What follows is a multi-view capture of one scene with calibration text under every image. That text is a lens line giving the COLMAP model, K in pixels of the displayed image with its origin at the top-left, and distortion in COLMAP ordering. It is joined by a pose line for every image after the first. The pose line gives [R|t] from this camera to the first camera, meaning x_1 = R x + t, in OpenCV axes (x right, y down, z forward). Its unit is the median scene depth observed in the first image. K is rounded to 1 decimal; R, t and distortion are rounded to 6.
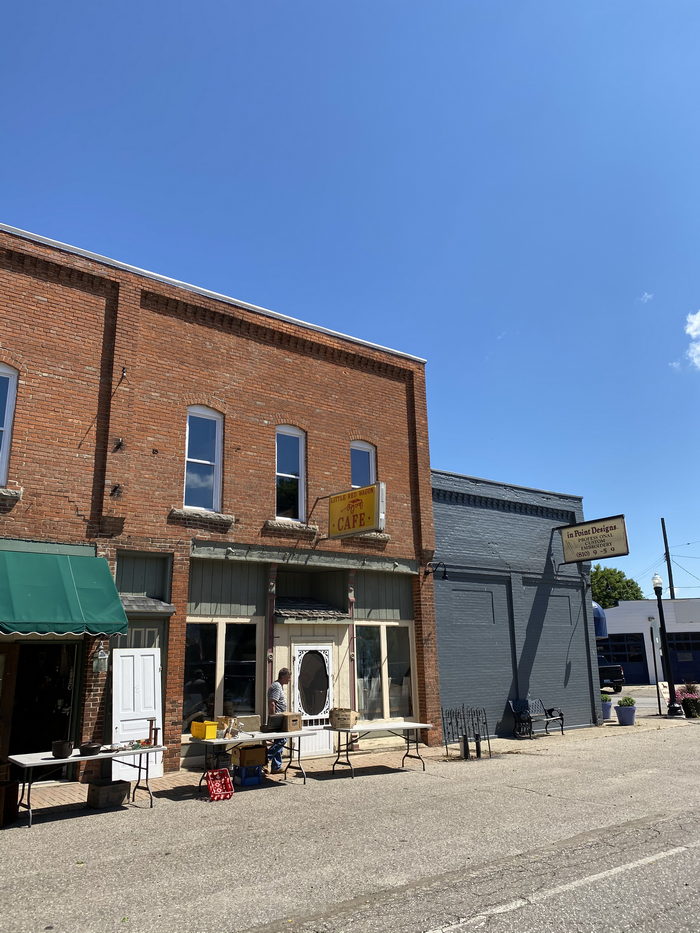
lens RADIAL K [[714.0, 0, 355.1], [0, 714.0, 453.3], [0, 0, 1]] dist [0.049685, -0.078220]
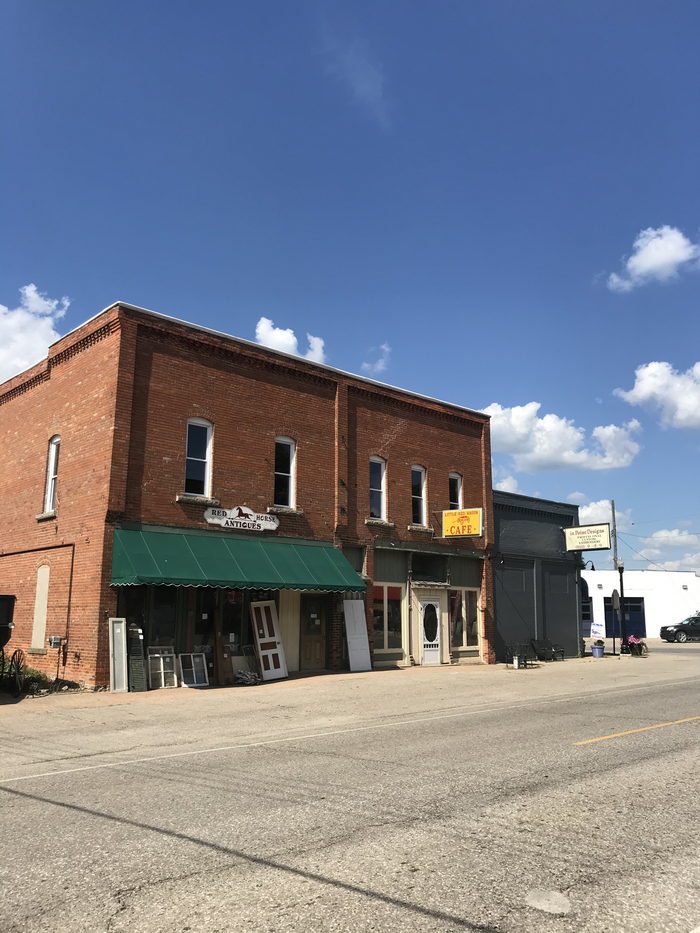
lens RADIAL K [[769.5, 0, 355.5], [0, 769.5, 452.9], [0, 0, 1]] dist [0.042964, -0.092316]
pose [[0.993931, 0.051132, 0.097396, -0.401050], [-0.058127, 0.995825, 0.070384, -0.179272], [-0.093390, -0.075618, 0.992754, -0.691649]]
